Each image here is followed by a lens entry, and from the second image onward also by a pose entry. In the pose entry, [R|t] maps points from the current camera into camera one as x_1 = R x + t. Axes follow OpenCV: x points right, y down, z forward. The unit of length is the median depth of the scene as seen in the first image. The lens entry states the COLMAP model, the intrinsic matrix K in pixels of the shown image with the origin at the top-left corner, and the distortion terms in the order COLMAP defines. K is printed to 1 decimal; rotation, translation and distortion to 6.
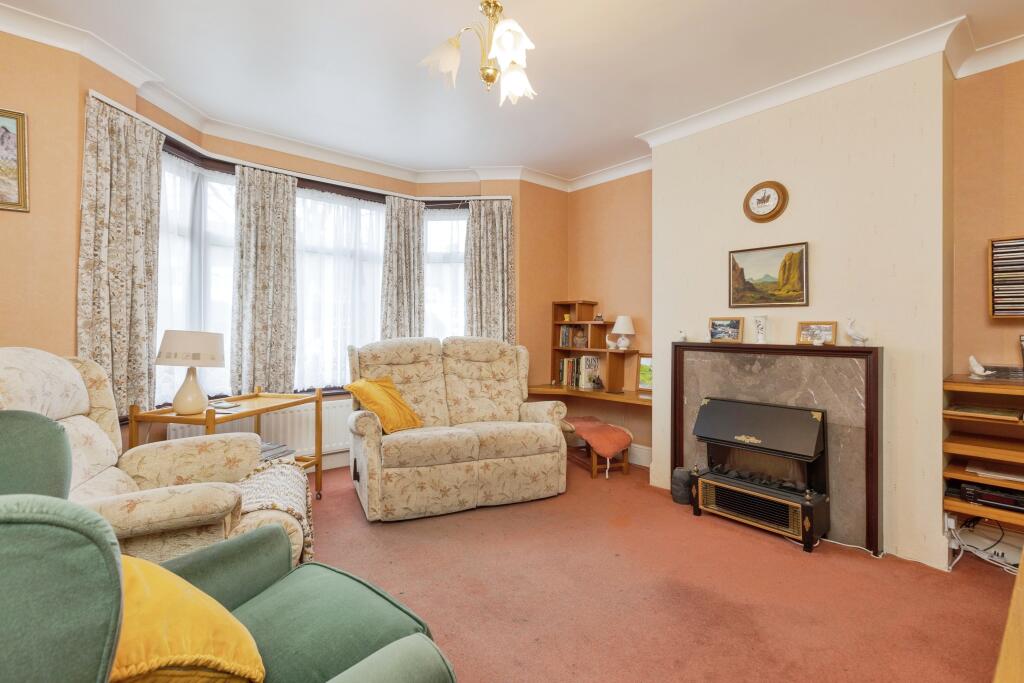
lens RADIAL K [[472.5, 0, 516.0], [0, 472.5, 332.6], [0, 0, 1]] dist [-0.001166, 0.000127]
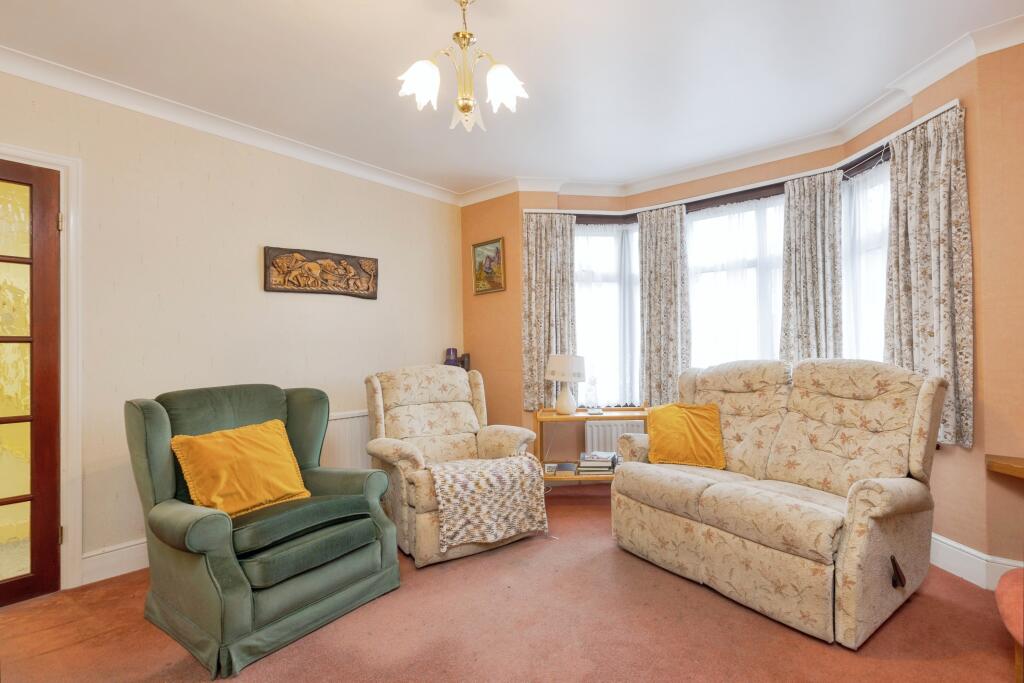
lens RADIAL K [[472.5, 0, 515.8], [0, 472.5, 351.7], [0, 0, 1]] dist [-0.001166, 0.000127]
pose [[0.177679, -0.009114, -0.984046, 0.511262], [0.014269, 0.999876, -0.006684, -0.003700], [0.983985, -0.012853, 0.177787, 0.475244]]
